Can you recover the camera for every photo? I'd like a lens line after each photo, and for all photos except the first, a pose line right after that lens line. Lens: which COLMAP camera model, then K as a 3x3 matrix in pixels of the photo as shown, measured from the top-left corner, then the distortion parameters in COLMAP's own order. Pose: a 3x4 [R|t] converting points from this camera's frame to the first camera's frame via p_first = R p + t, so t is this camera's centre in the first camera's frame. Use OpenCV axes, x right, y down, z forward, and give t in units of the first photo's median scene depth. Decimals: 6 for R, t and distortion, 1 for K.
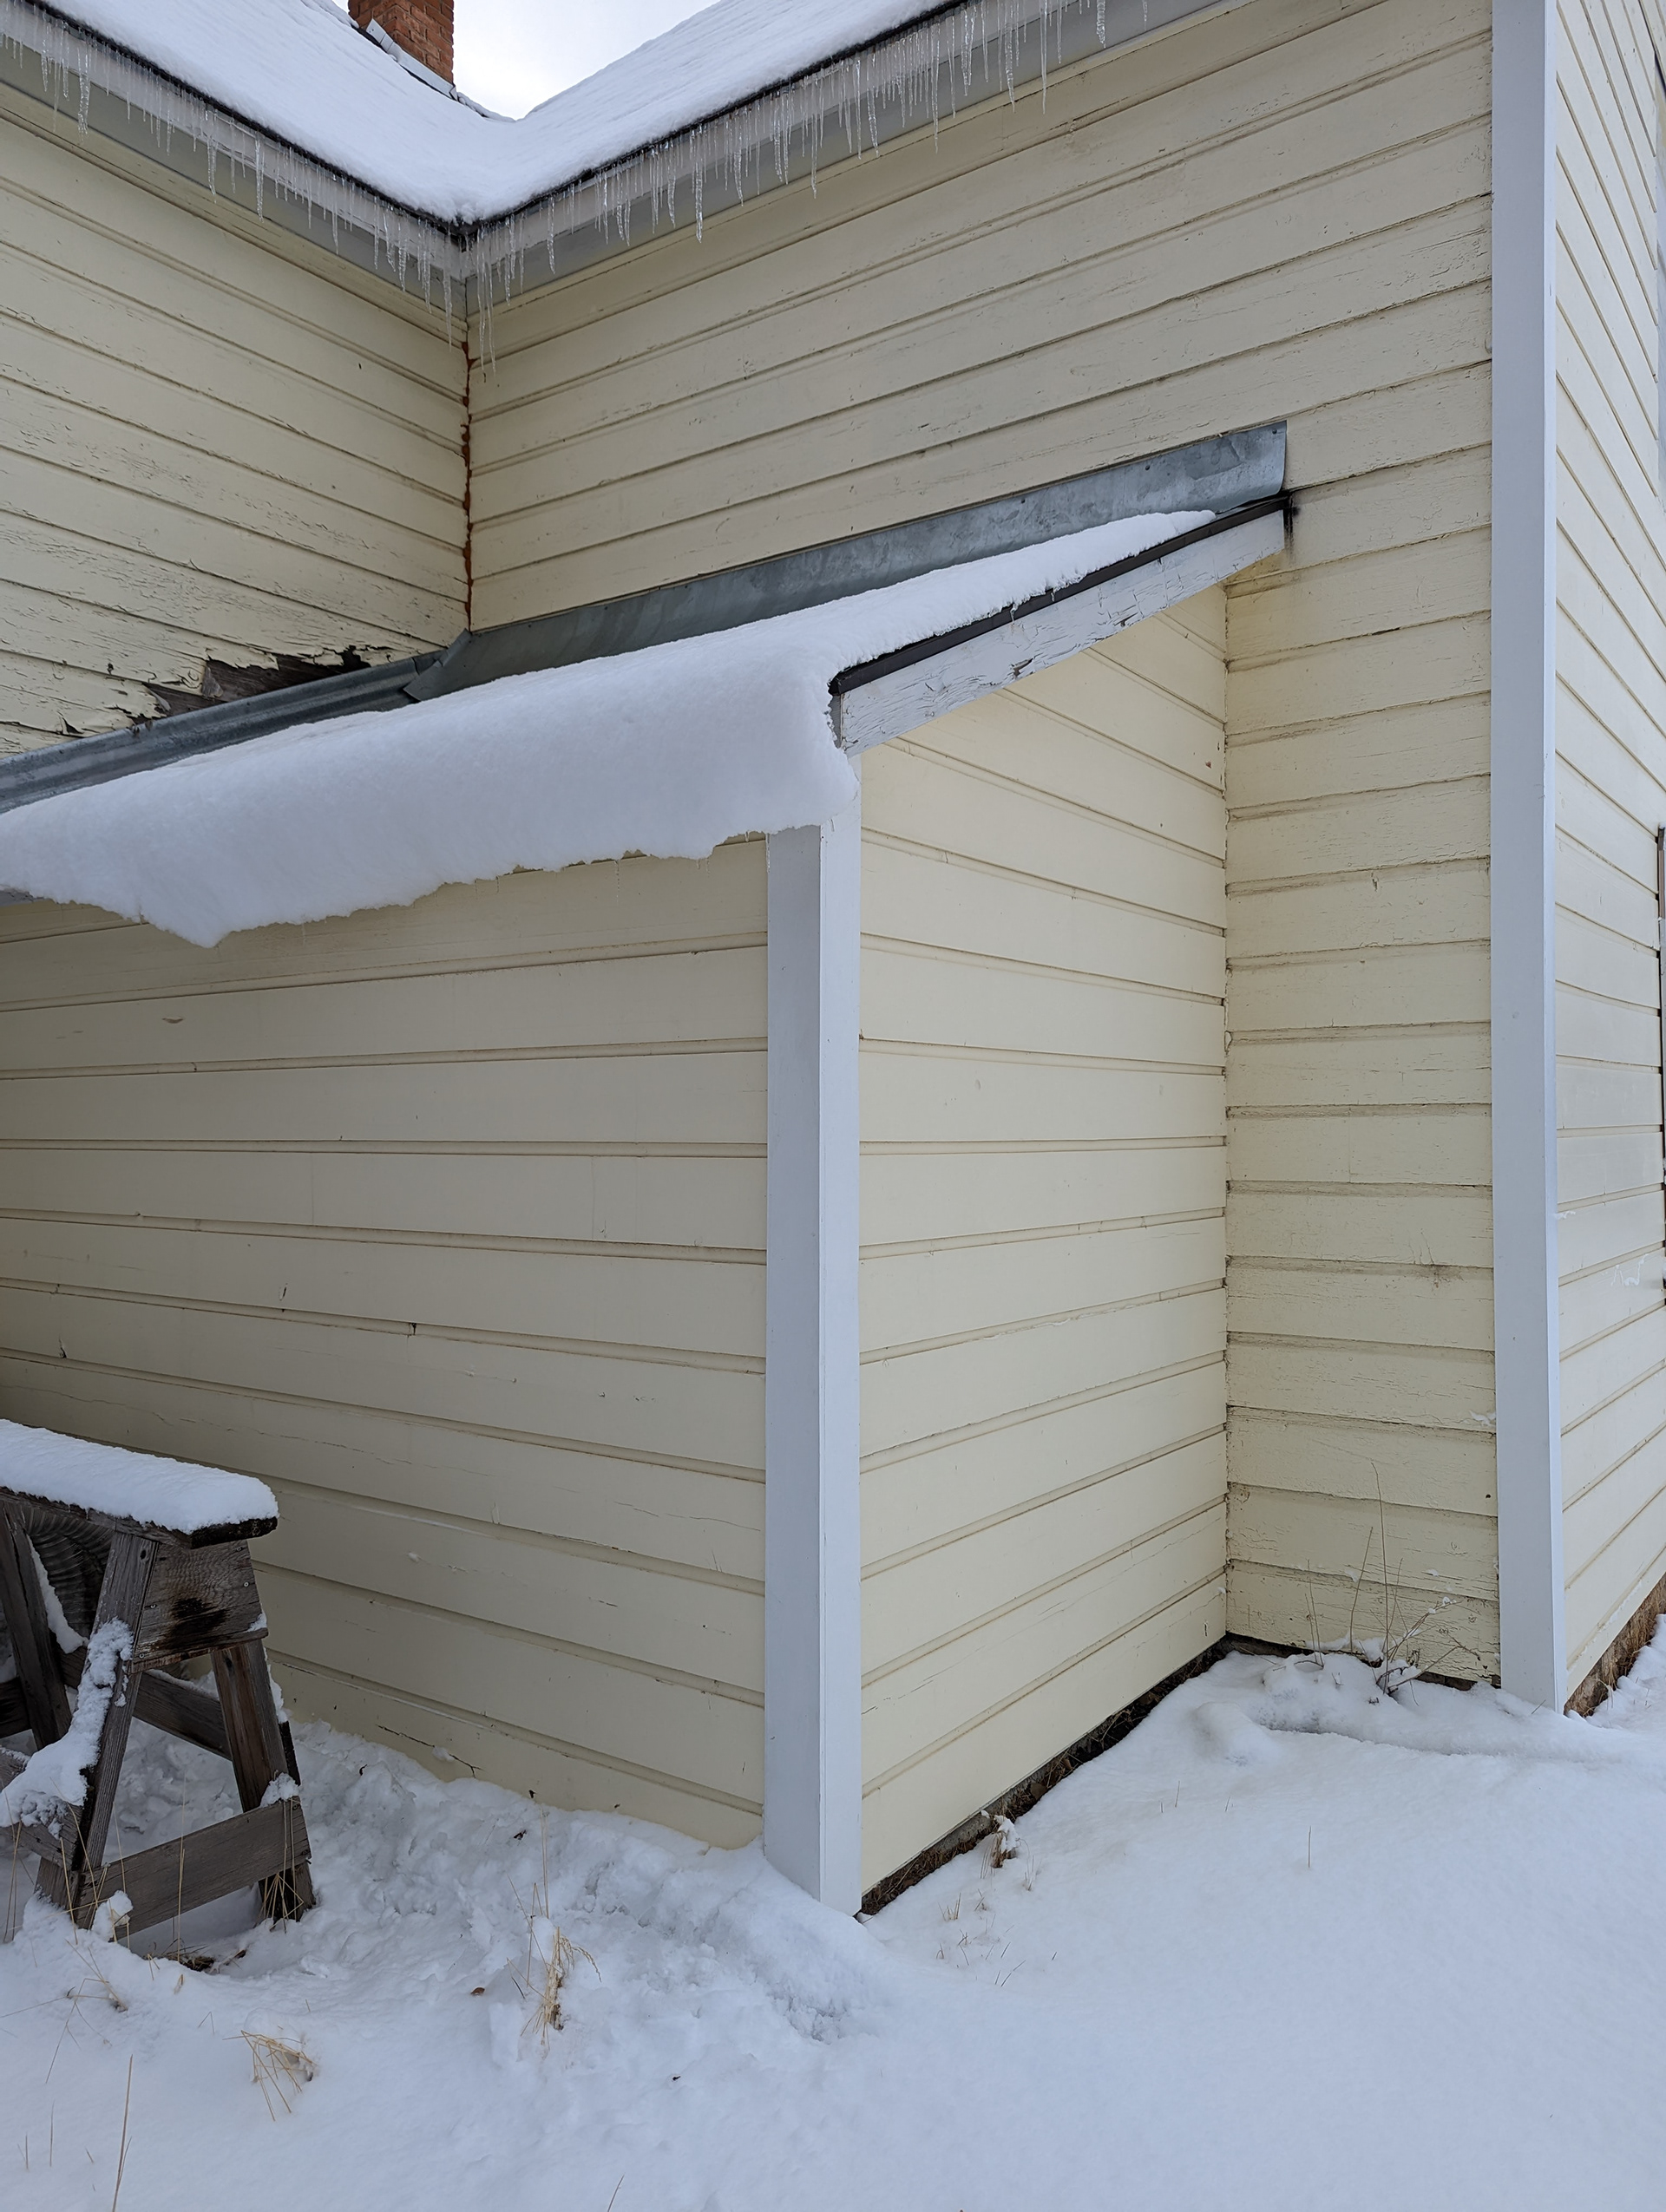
lens RADIAL K [[1552.0, 0, 849.3], [0, 1552.0, 1107.0], [0, 0, 1]] dist [0.071791, -0.066048]
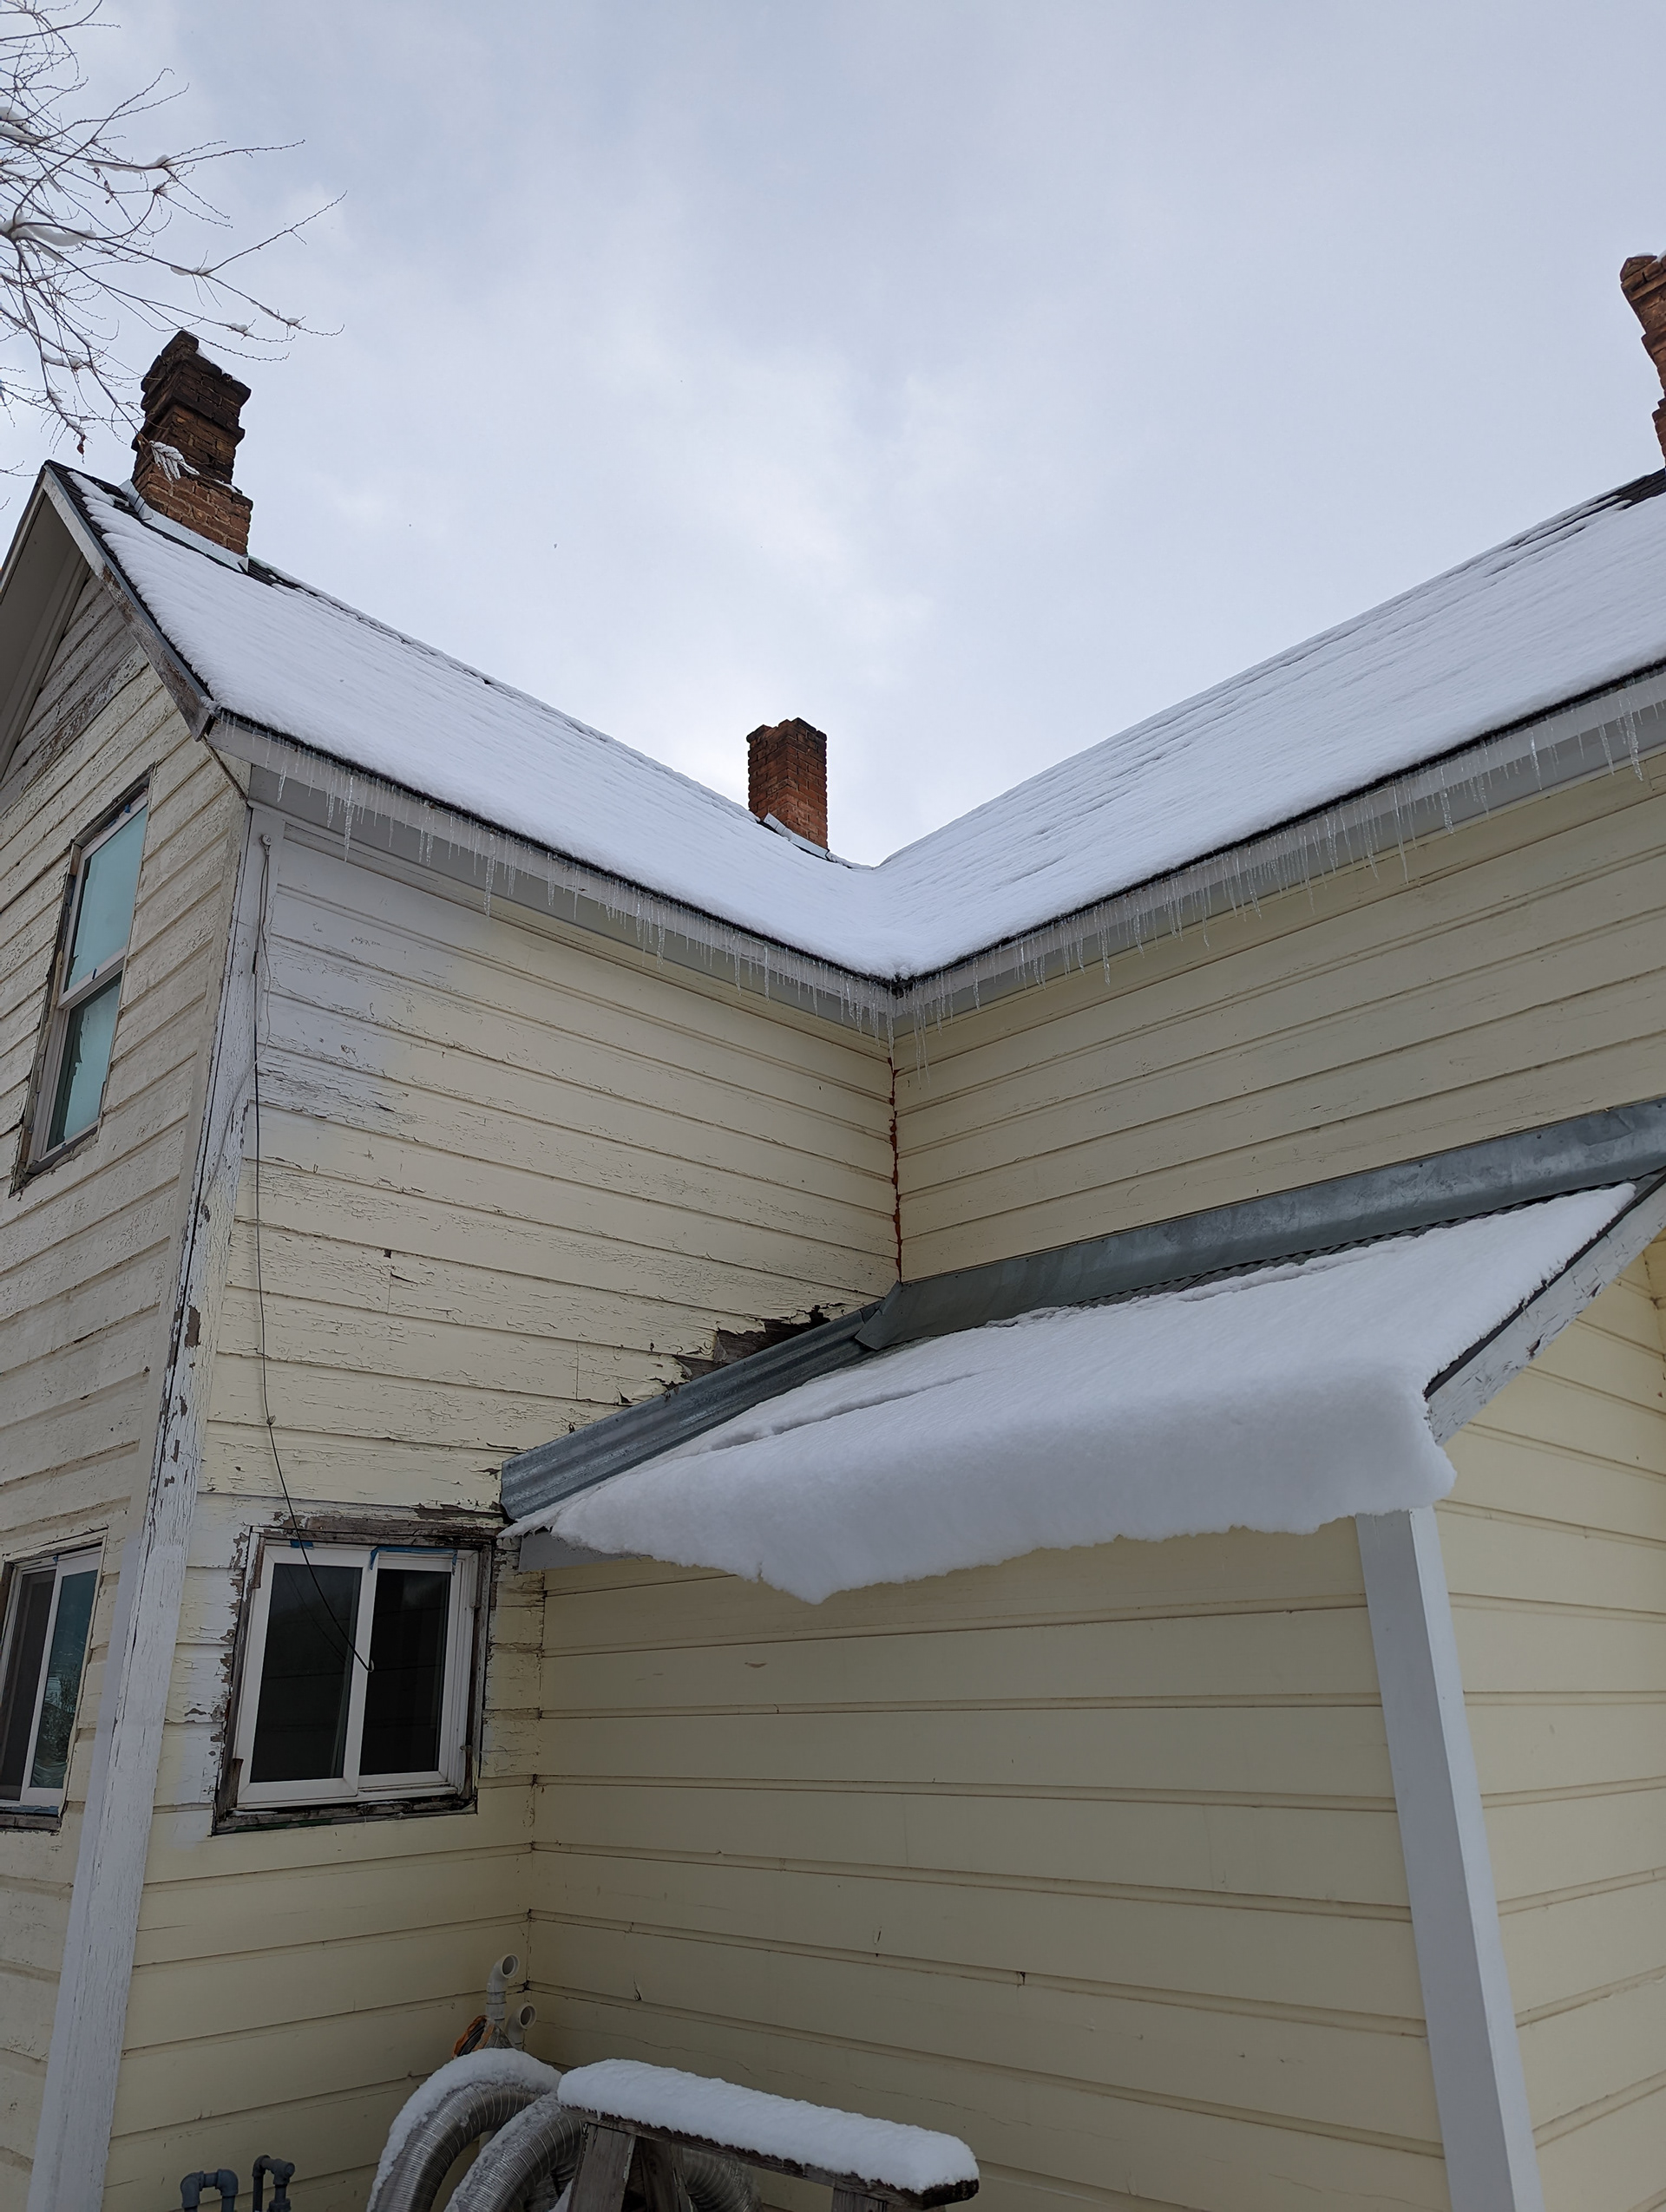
lens RADIAL K [[1552.0, 0, 824.7], [0, 1552.0, 1111.9], [0, 0, 1]] dist [0.071791, -0.066048]
pose [[0.985592, -0.074988, -0.151607, -0.159192], [0.018500, 0.938764, -0.344064, -0.036358], [0.168124, 0.336302, 0.926626, -0.176987]]
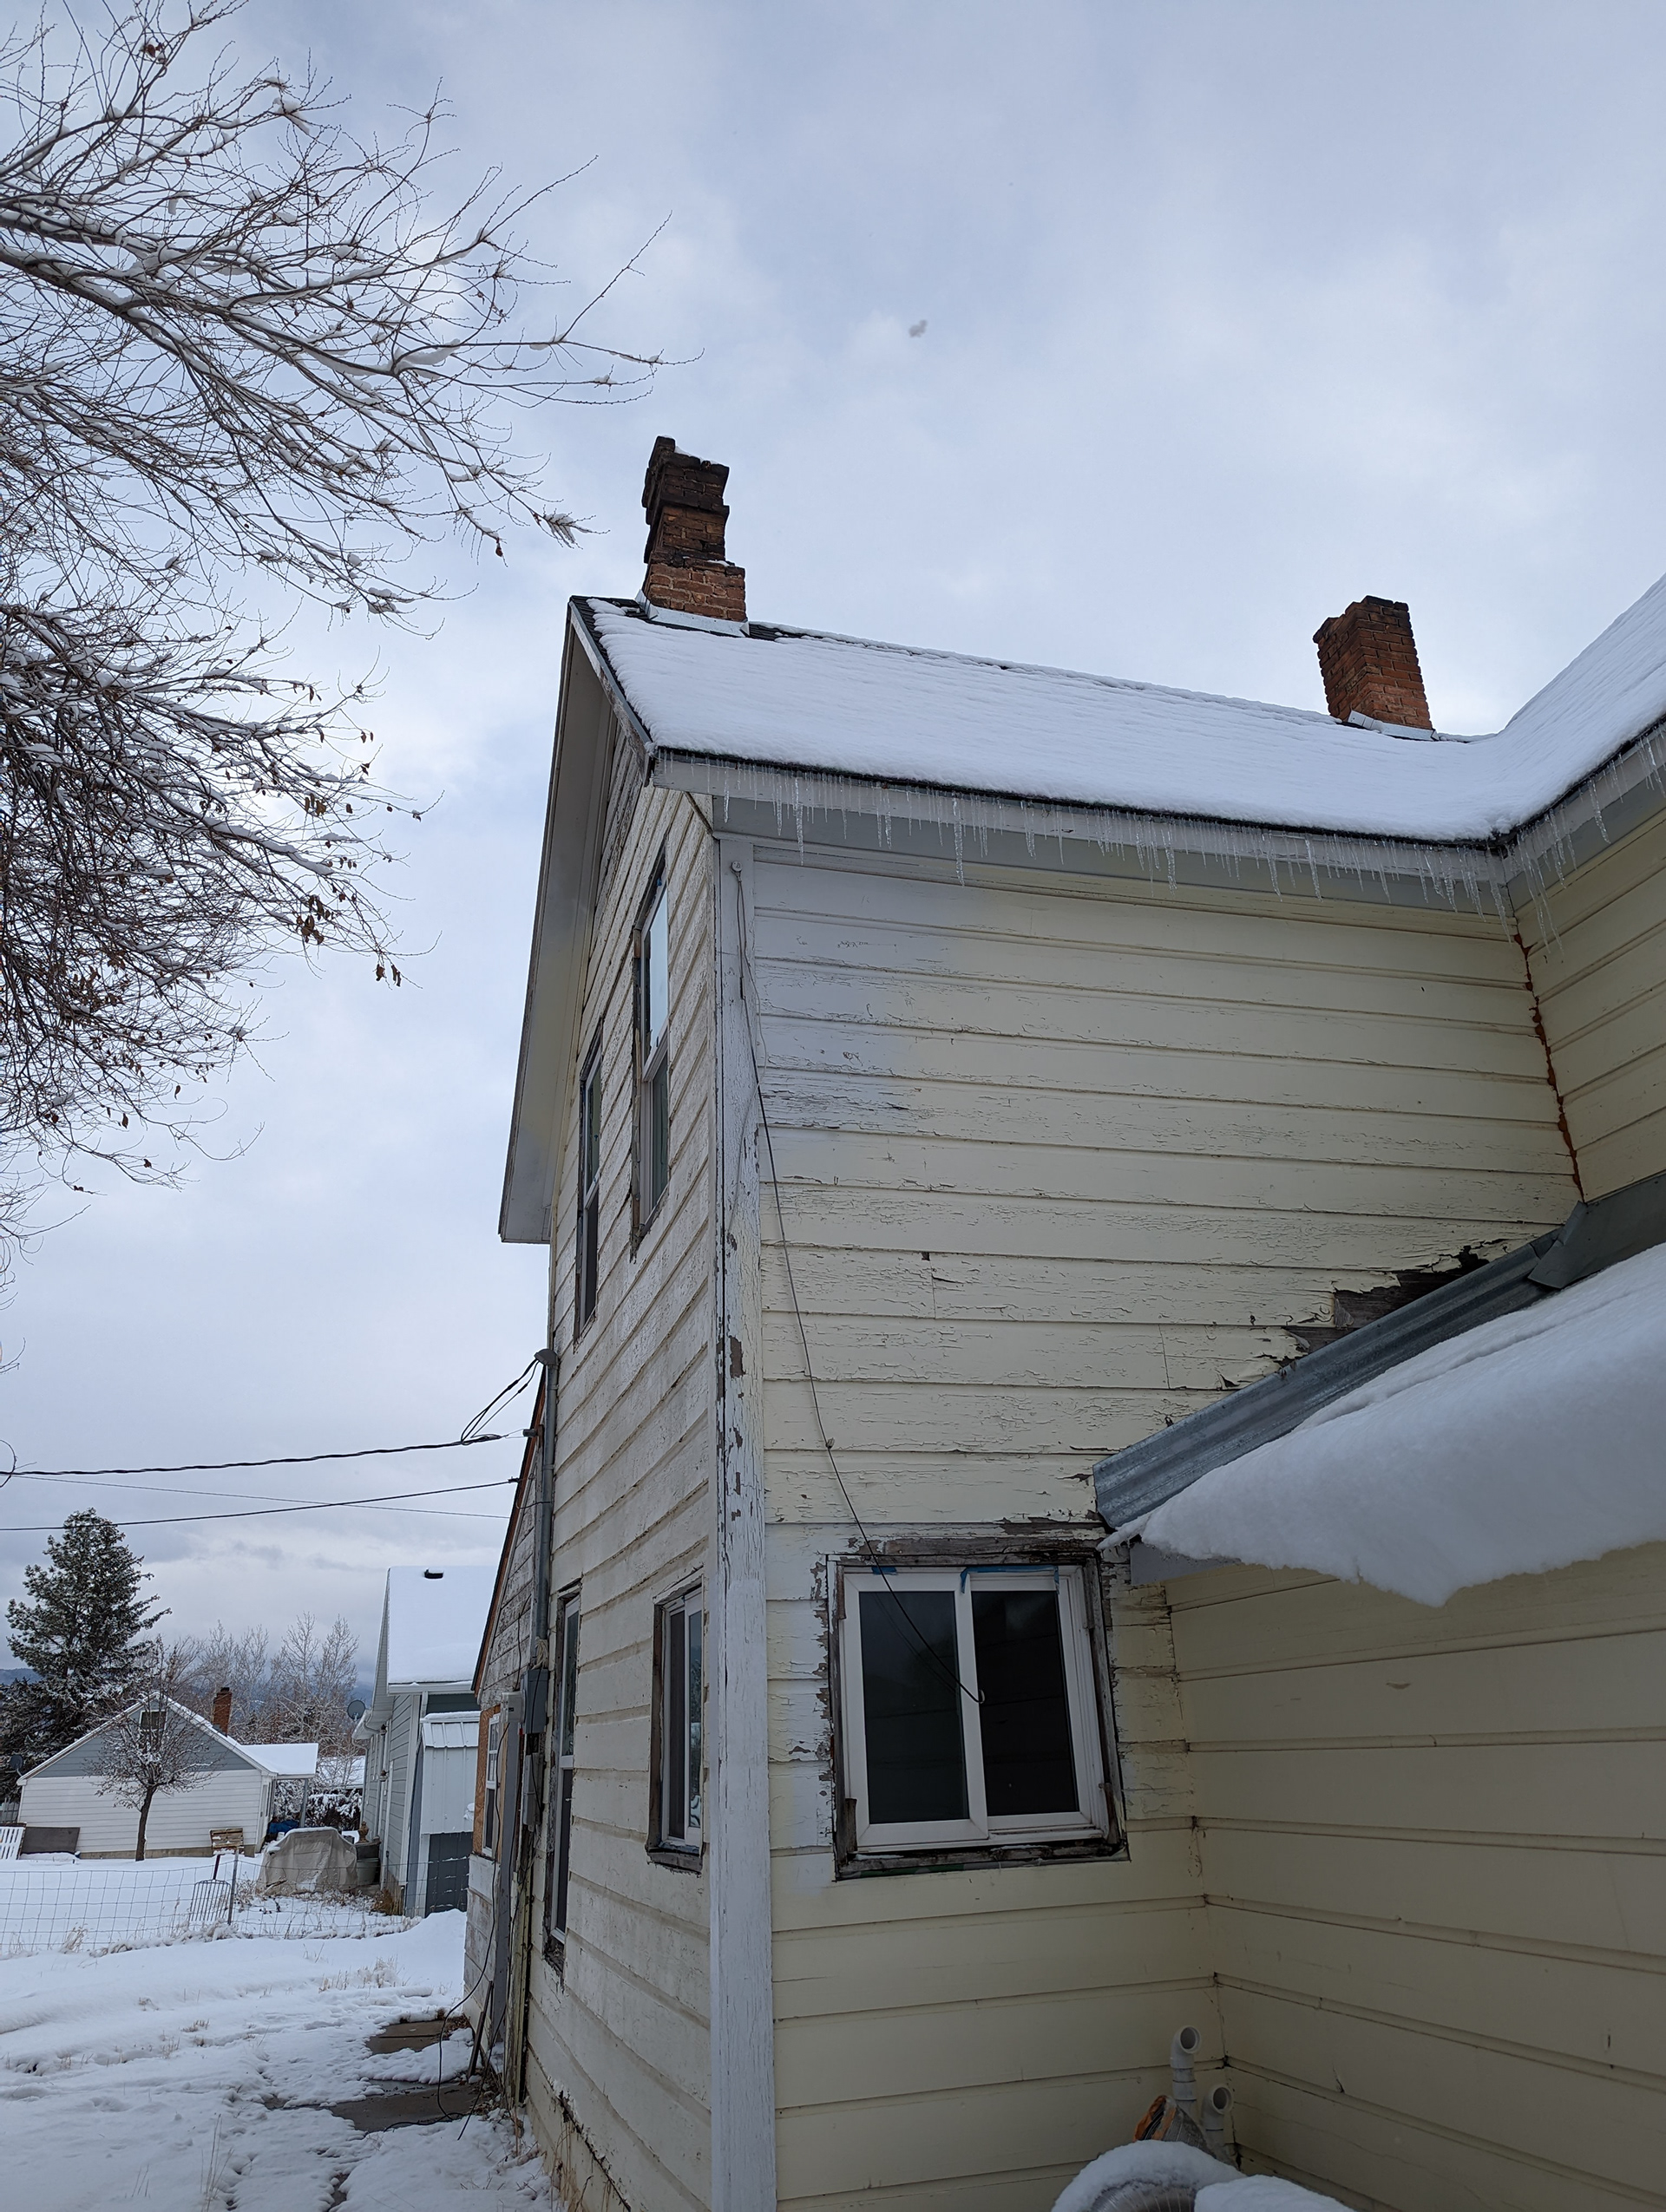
lens RADIAL K [[1552.0, 0, 822.2], [0, 1552.0, 1114.8], [0, 0, 1]] dist [0.071791, -0.066048]
pose [[0.782155, -0.263063, -0.564829, -0.075068], [0.046148, 0.928473, -0.368523, -0.037393], [0.621373, 0.262176, 0.738349, 0.011030]]
